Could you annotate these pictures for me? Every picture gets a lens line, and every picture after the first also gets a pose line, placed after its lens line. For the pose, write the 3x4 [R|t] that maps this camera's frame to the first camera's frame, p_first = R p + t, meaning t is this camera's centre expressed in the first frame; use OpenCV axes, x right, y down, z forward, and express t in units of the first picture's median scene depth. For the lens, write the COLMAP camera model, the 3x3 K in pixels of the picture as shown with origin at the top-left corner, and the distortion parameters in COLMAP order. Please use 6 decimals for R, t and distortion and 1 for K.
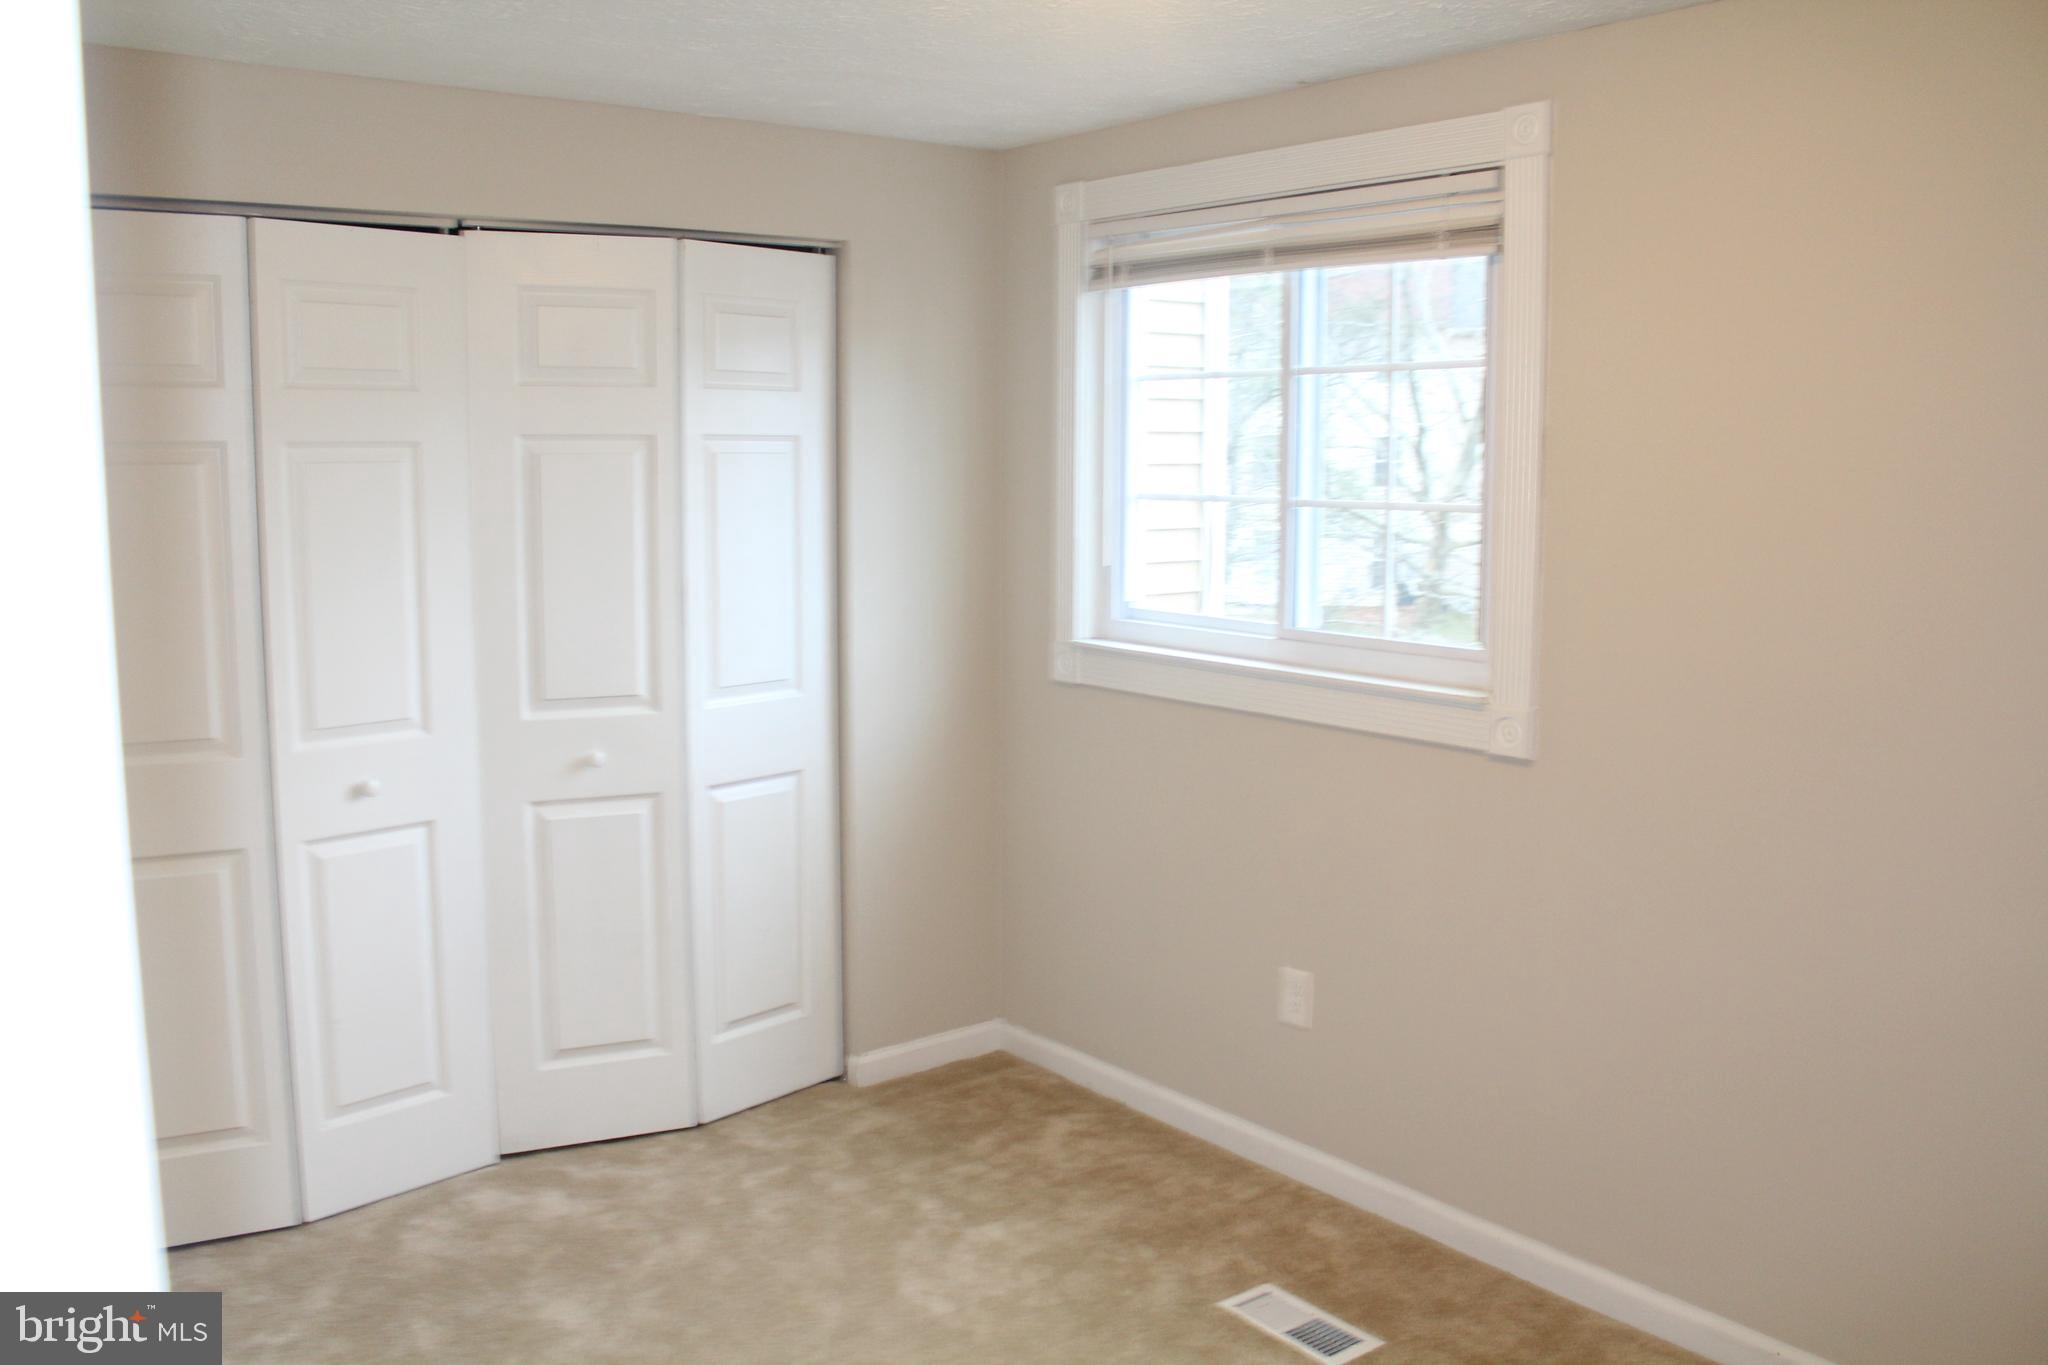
lens RADIAL K [[1744.3, 0, 1036.4], [0, 1744.3, 680.5], [0, 0, 1]] dist [-0.146928, 0.095972]
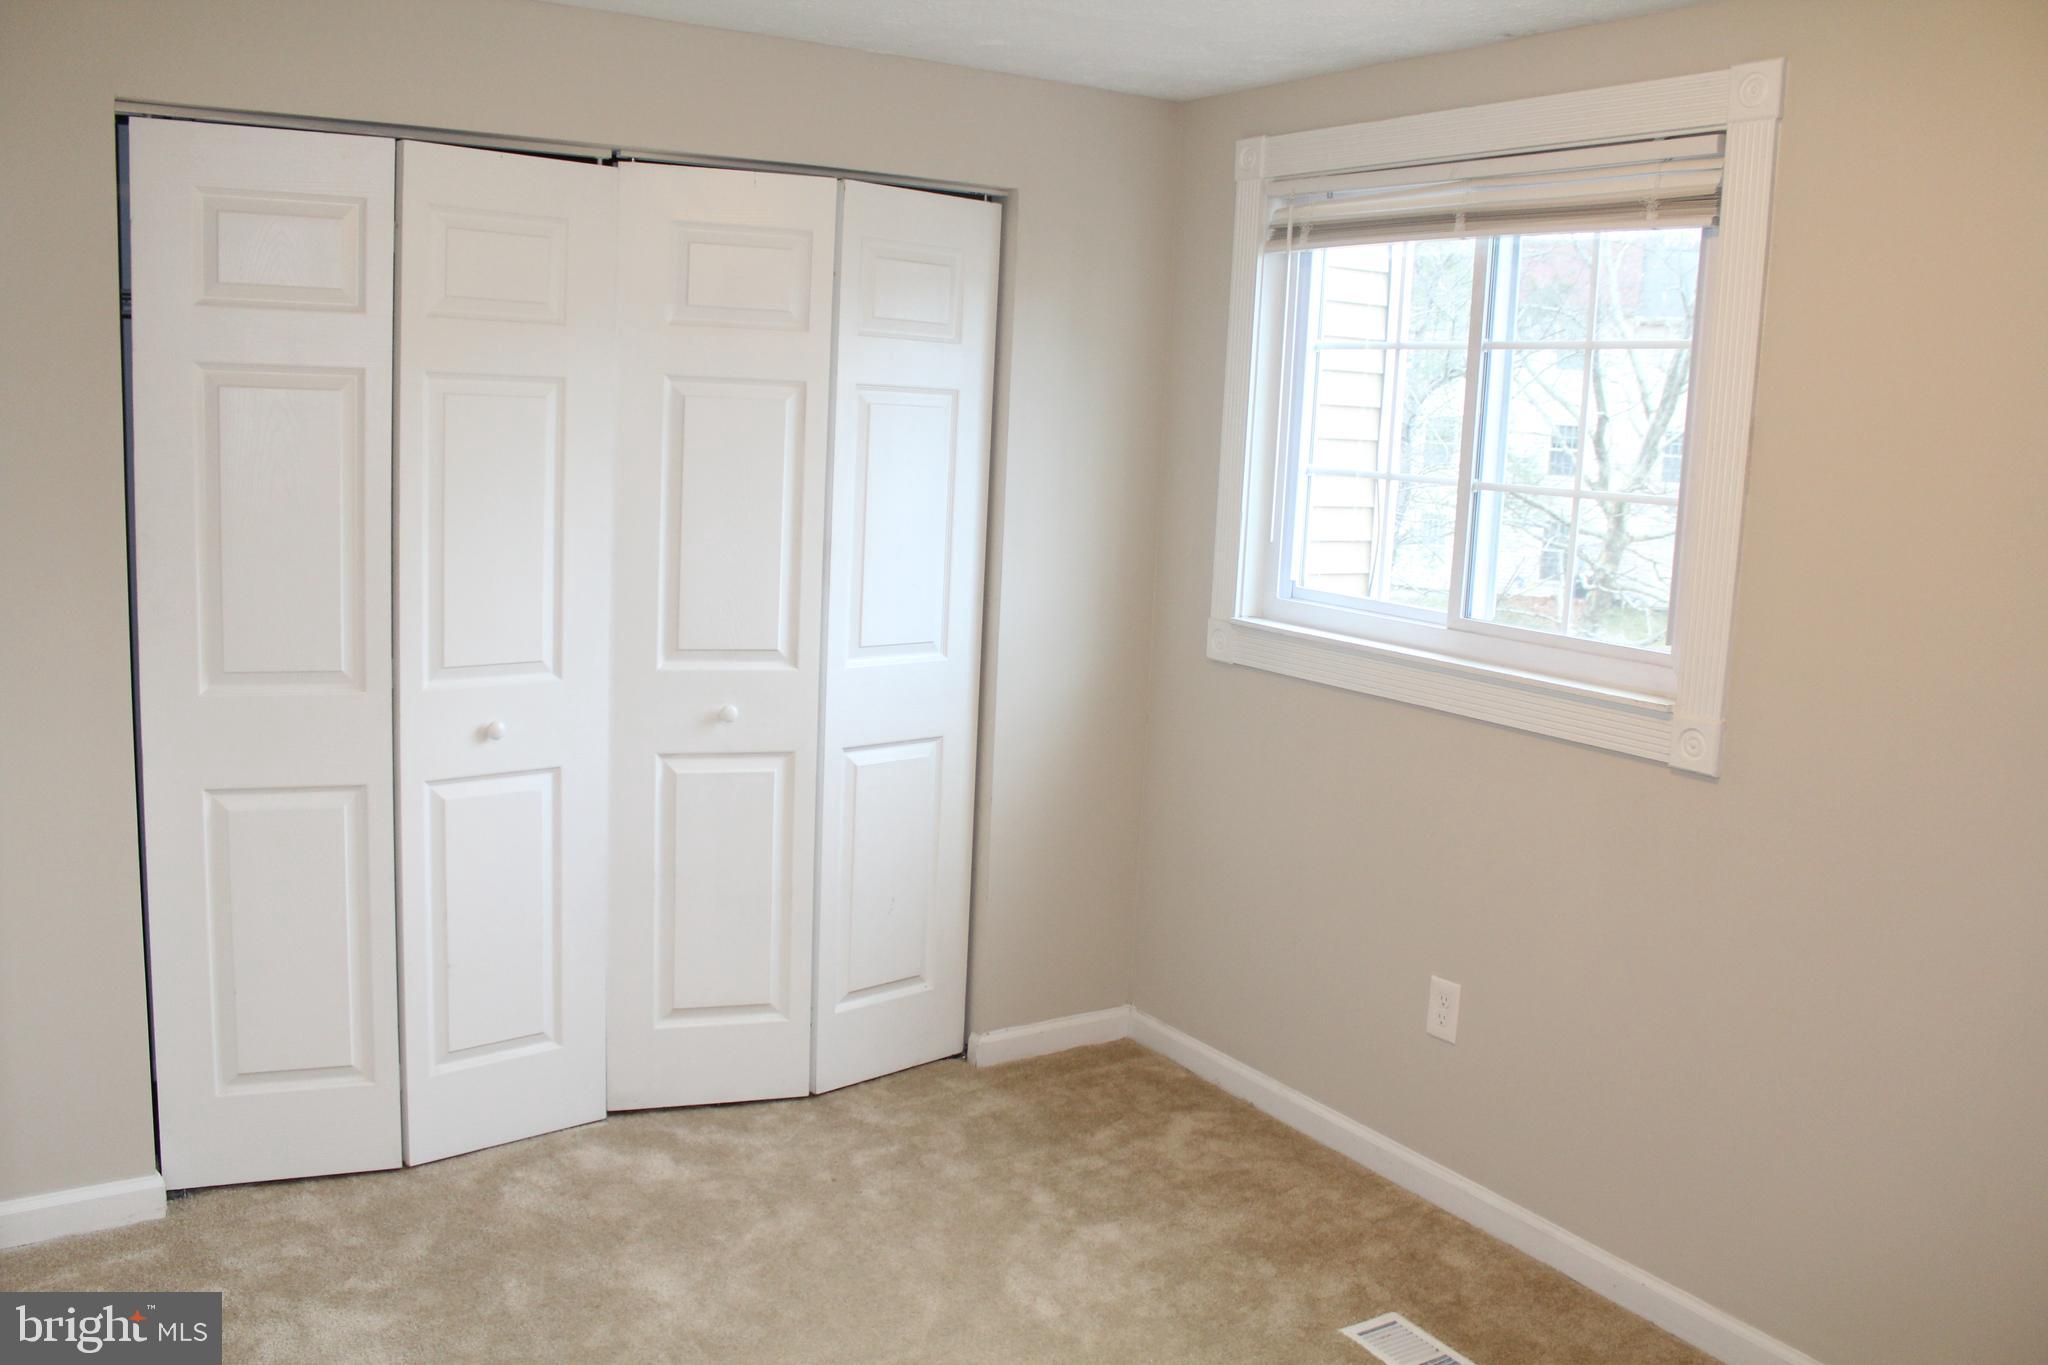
lens RADIAL K [[1744.3, 0, 1008.6], [0, 1744.3, 693.2], [0, 0, 1]] dist [-0.146928, 0.095972]
pose [[0.992977, 0.059063, -0.102514, 0.000756], [-0.056304, 0.997975, 0.029604, -0.003866], [0.104055, -0.023624, 0.994291, 0.047212]]
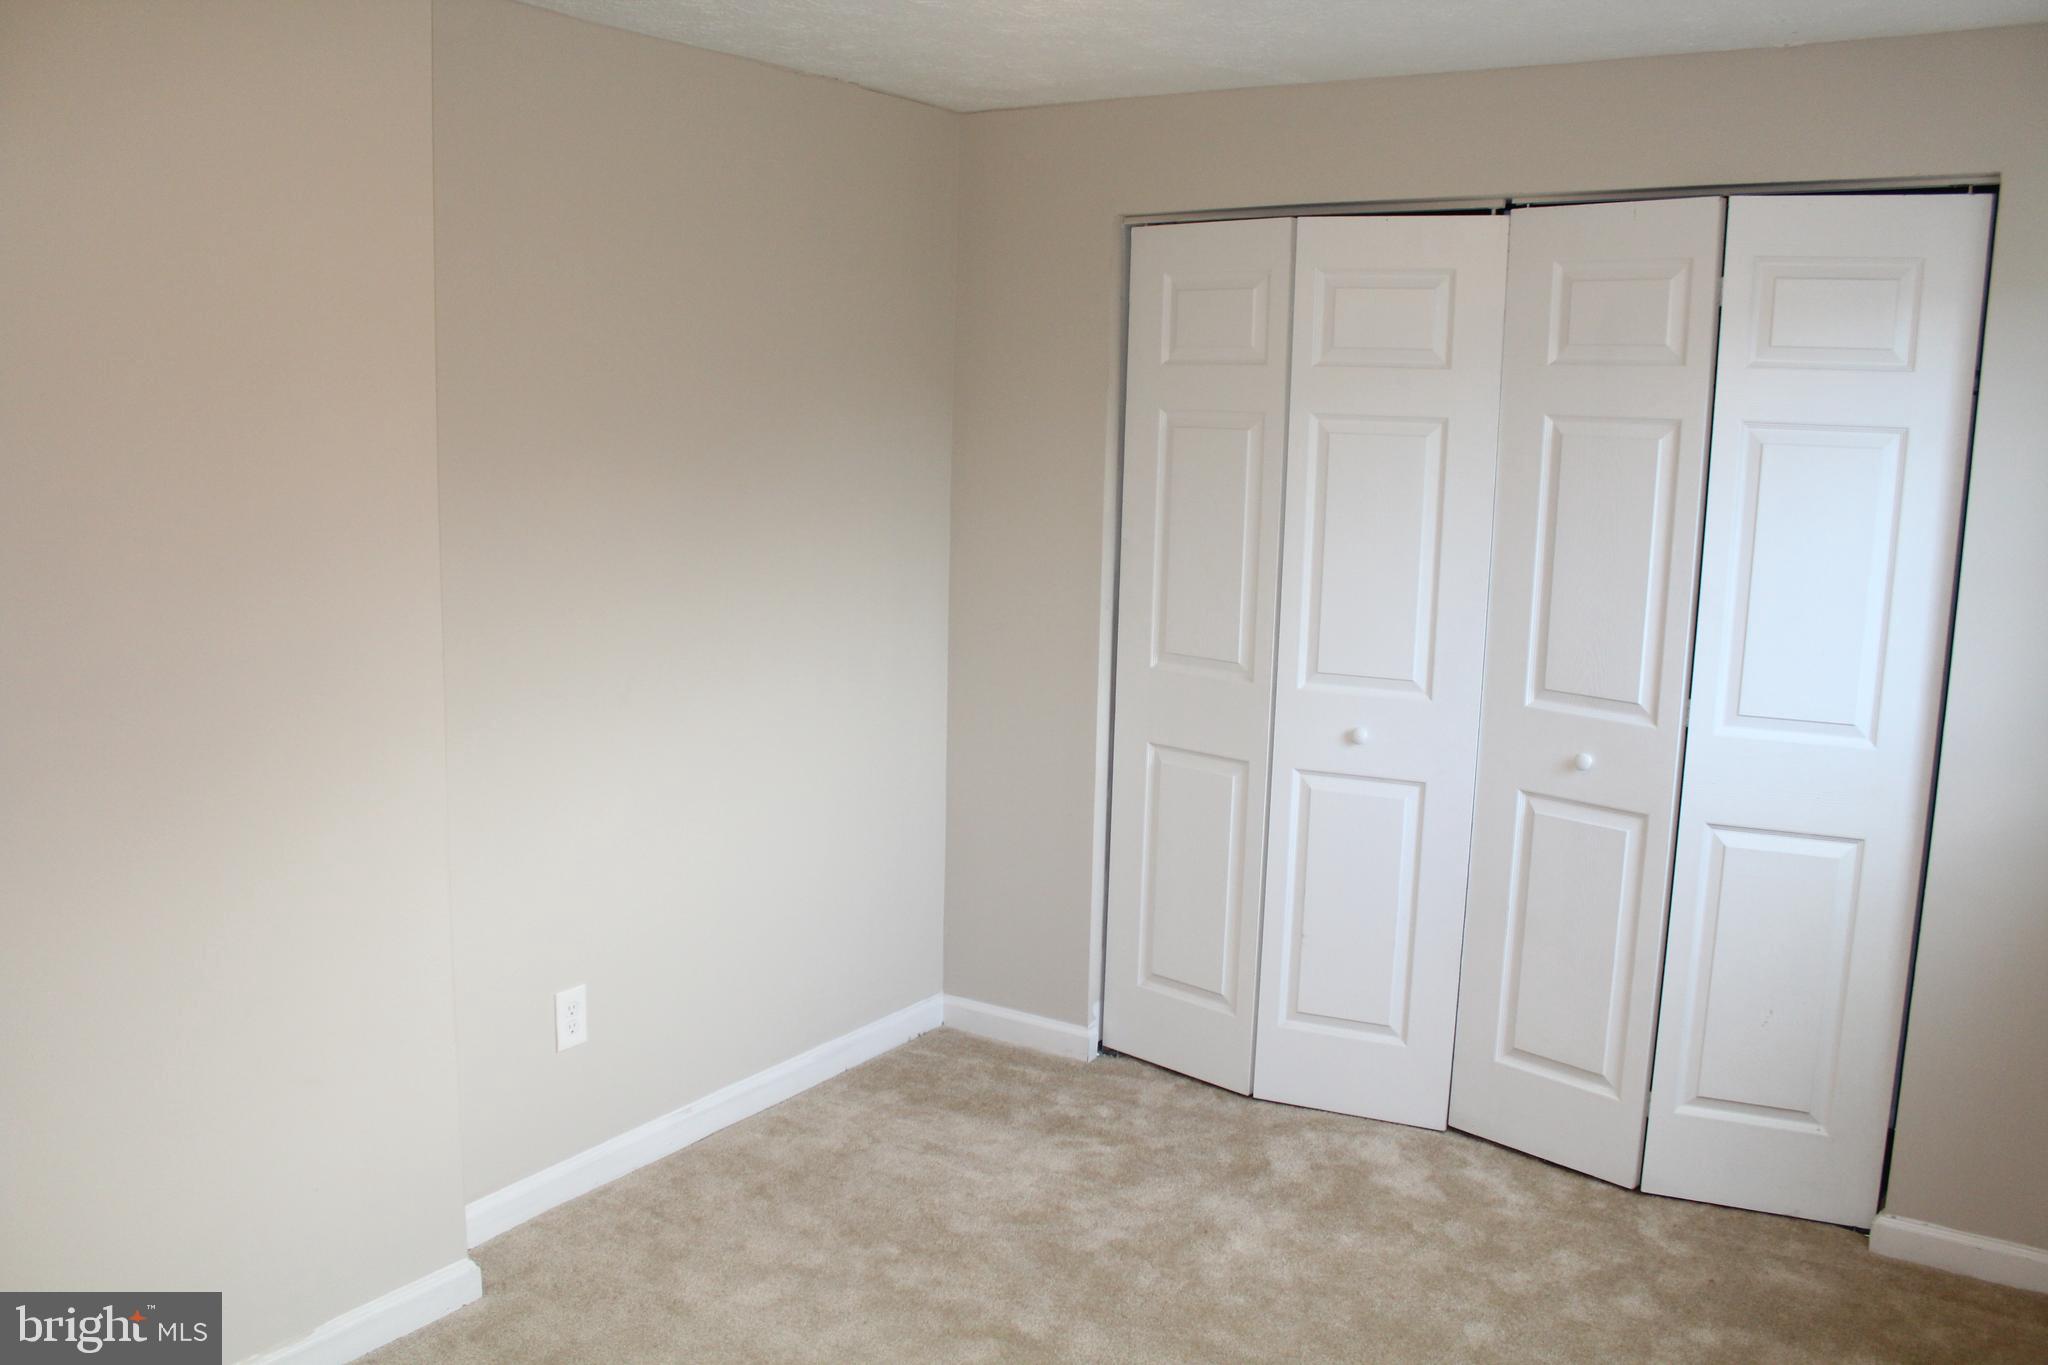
lens RADIAL K [[1744.3, 0, 1032.7], [0, 1744.3, 672.9], [0, 0, 1]] dist [-0.146928, 0.095972]
pose [[0.288794, 0.145116, -0.946329, 0.543269], [-0.143294, 0.983863, 0.107143, -0.060112], [0.946607, 0.104661, 0.304928, 0.431743]]
